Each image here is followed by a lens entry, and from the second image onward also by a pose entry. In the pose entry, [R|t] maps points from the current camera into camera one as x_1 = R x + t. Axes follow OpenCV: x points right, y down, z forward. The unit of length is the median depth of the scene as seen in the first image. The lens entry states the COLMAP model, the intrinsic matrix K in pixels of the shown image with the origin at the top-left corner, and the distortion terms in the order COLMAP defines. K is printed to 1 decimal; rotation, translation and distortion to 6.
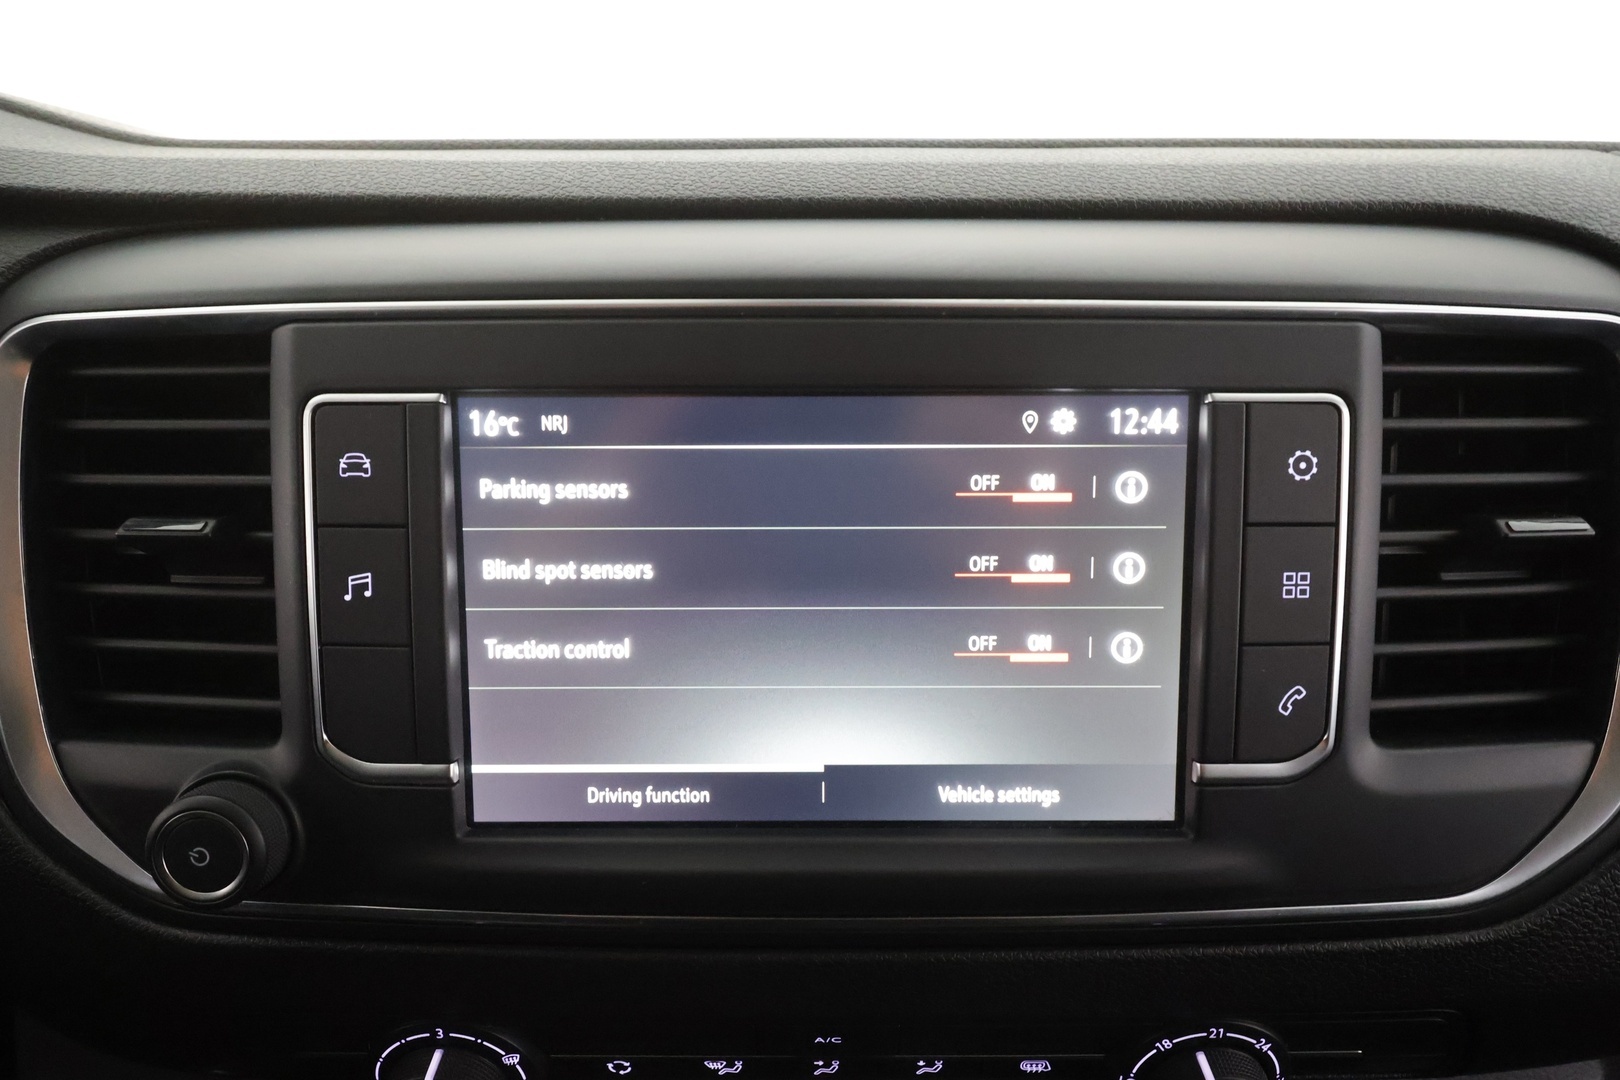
lens RADIAL K [[928.0, 0, 807.6], [0, 928.0, 537.0], [0, 0, 1]] dist [-0.000025, 0.000484]
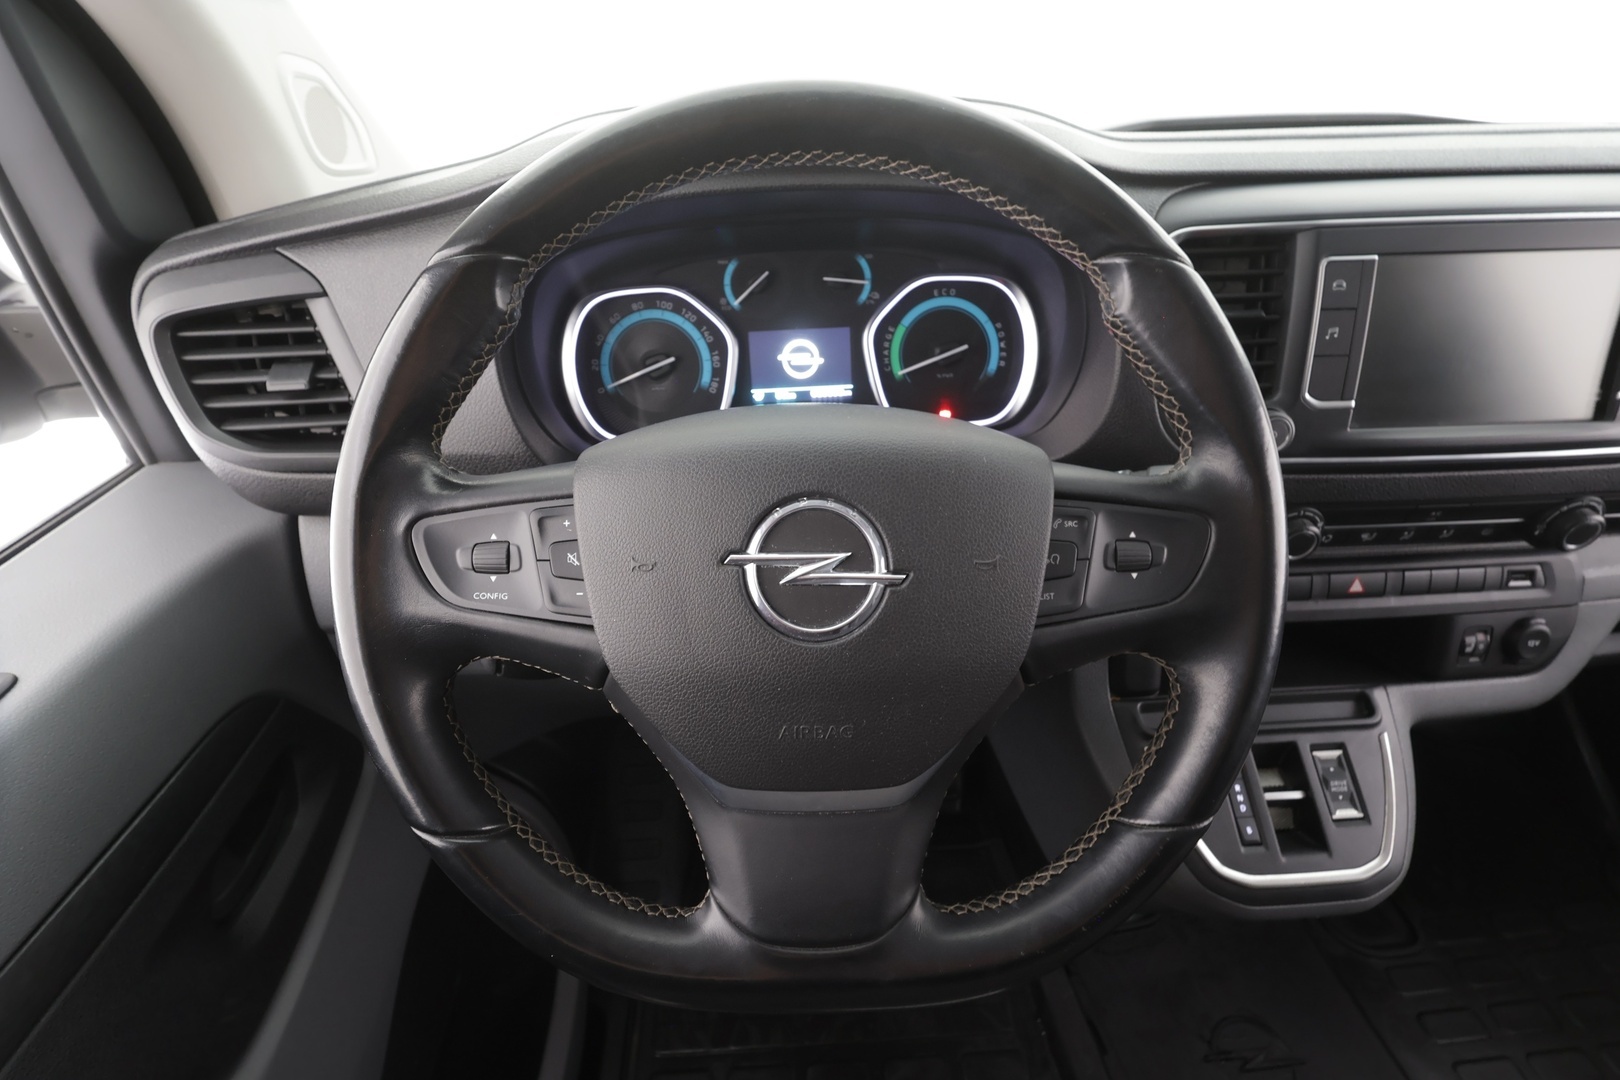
lens RADIAL K [[754.1, 0, 814.0], [0, 754.1, 545.9], [0, 0, 1]] dist [0.000159, 0.001018]
pose [[0.998544, -0.036739, 0.039506, -1.869418], [0.028159, 0.979551, 0.199214, 0.160276], [-0.046017, -0.197812, 0.979159, -1.053493]]
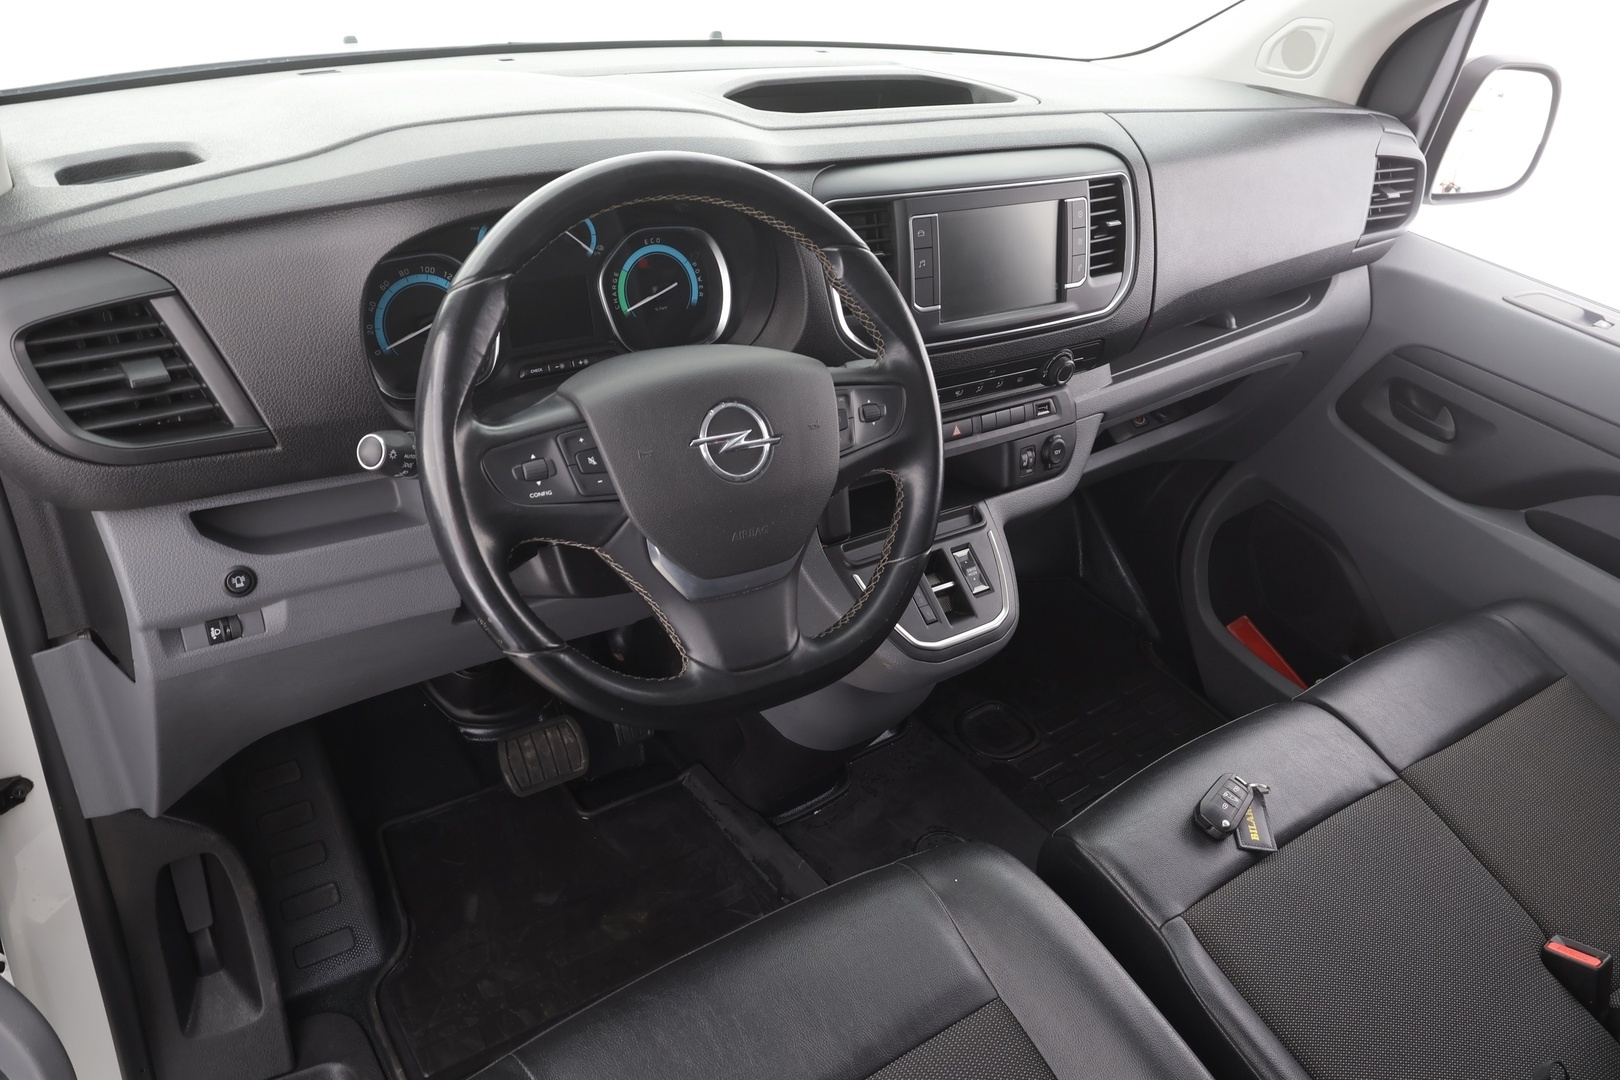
lens RADIAL K [[1214.9, 0, 815.7], [0, 1214.9, 535.6], [0, 0, 1]] dist [0.055973, 0.008781]
pose [[0.809257, -0.224554, 0.542843, -3.673287], [0.100478, 0.963351, 0.248713, -0.159438], [-0.578798, -0.146729, 0.802162, -2.924753]]
